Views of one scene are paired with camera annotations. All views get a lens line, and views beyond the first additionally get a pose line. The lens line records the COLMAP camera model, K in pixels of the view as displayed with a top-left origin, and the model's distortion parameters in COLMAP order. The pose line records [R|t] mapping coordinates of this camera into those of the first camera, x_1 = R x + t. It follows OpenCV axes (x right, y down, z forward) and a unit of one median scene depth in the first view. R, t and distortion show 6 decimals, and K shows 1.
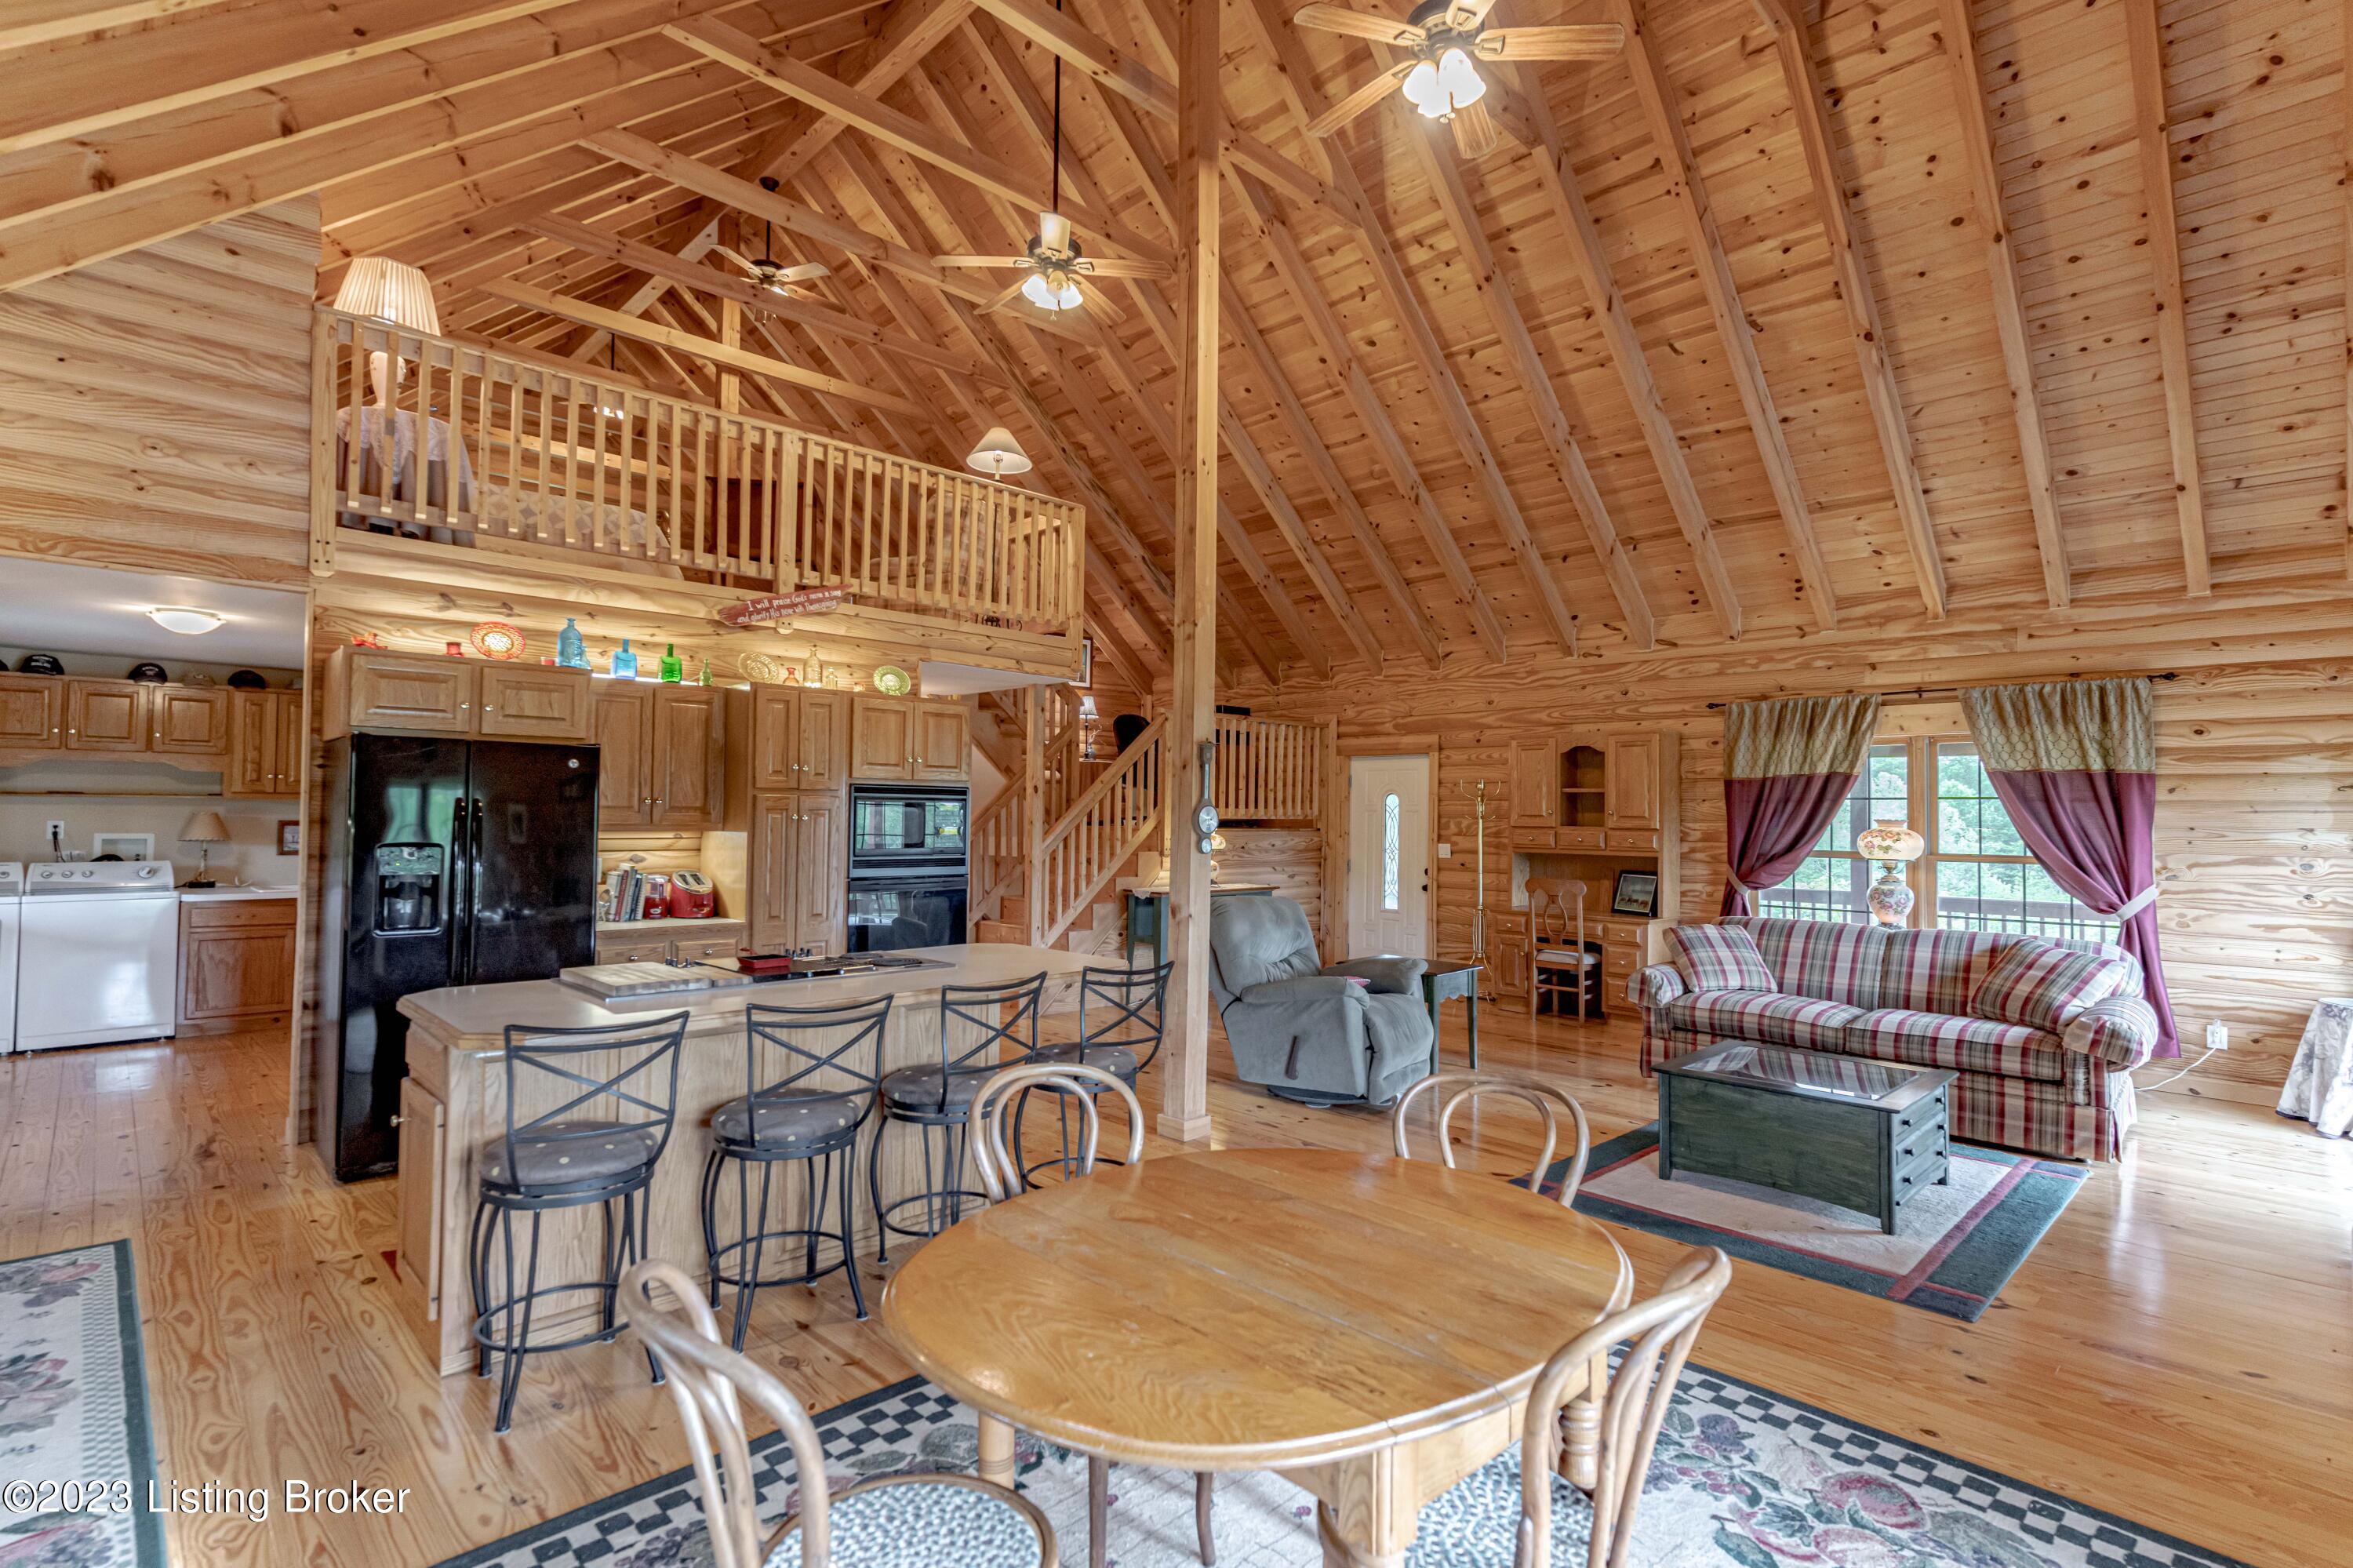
lens RADIAL K [[1109.0, 0, 1176.5], [0, 1109.0, 784.0], [0, 0, 1]] dist [0.002402, 0.000006]
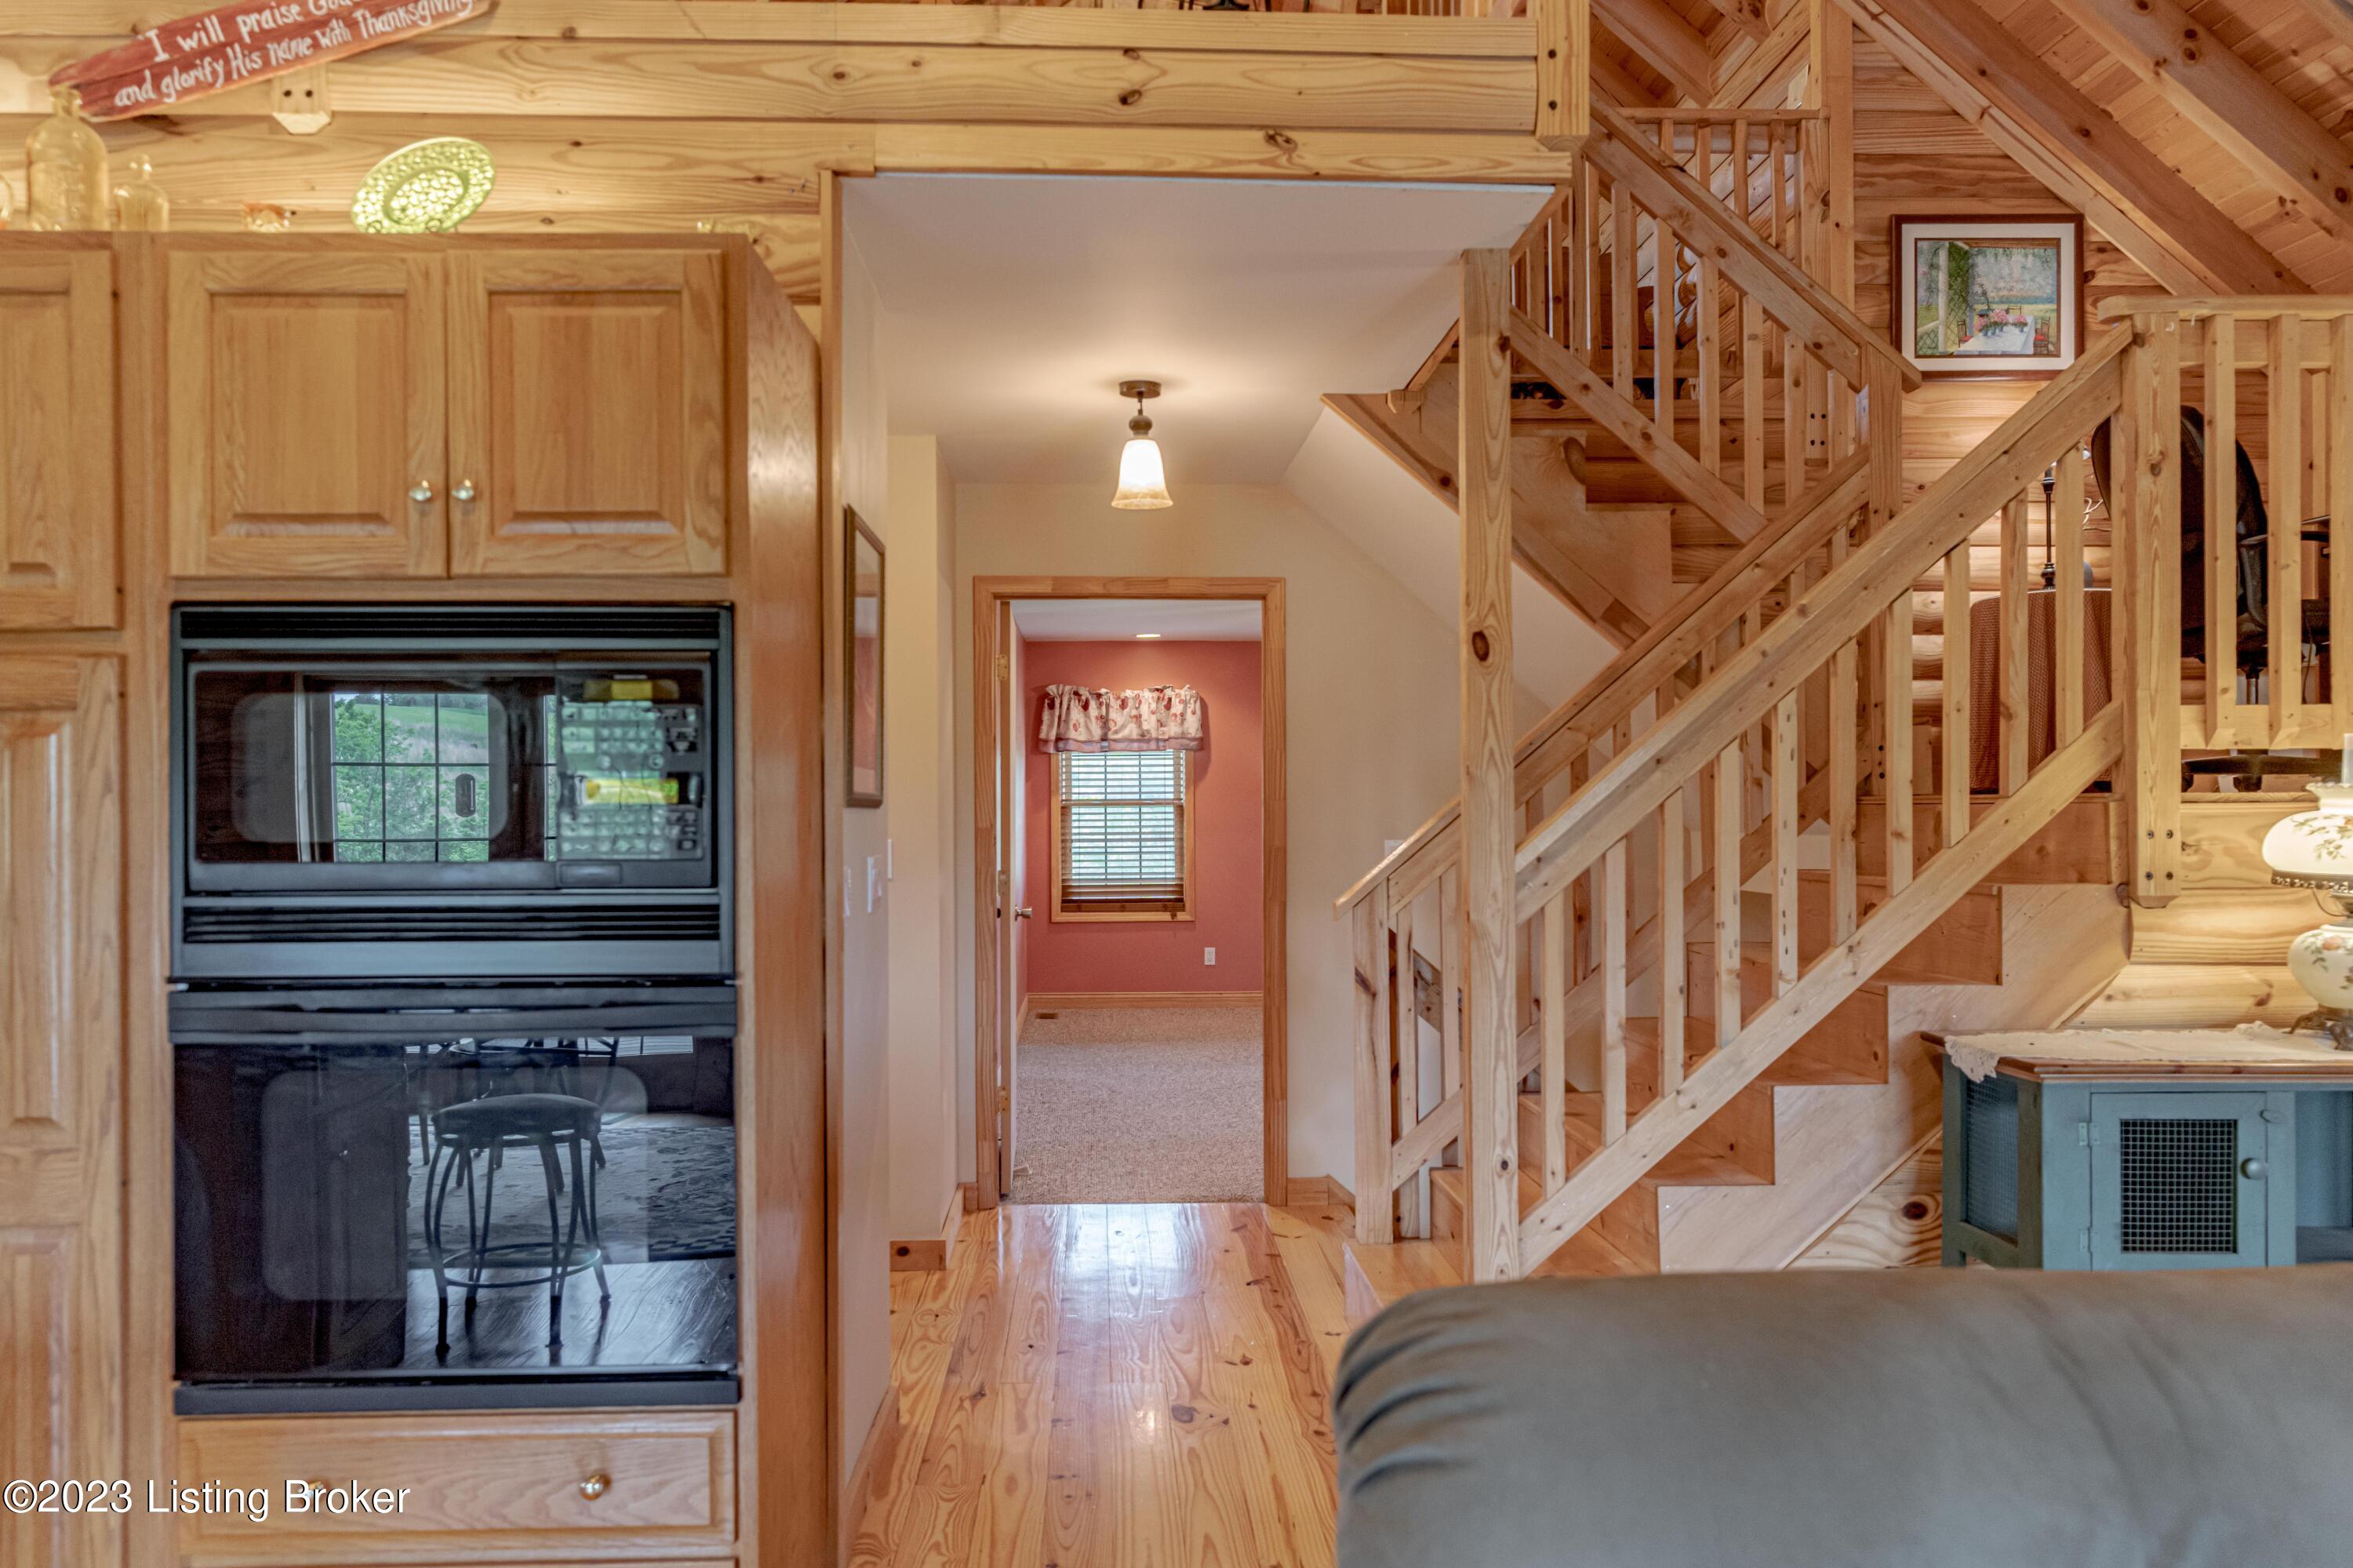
lens RADIAL K [[1771.8, 0, 1176.5], [0, 1771.8, 784.0], [0, 0, 1]] dist [-0.002832, 0.000098]
pose [[0.738873, -0.020081, -0.673546, 0.099326], [0.029531, 0.999560, 0.002596, 0.033025], [0.673198, -0.021808, 0.739141, 0.603955]]
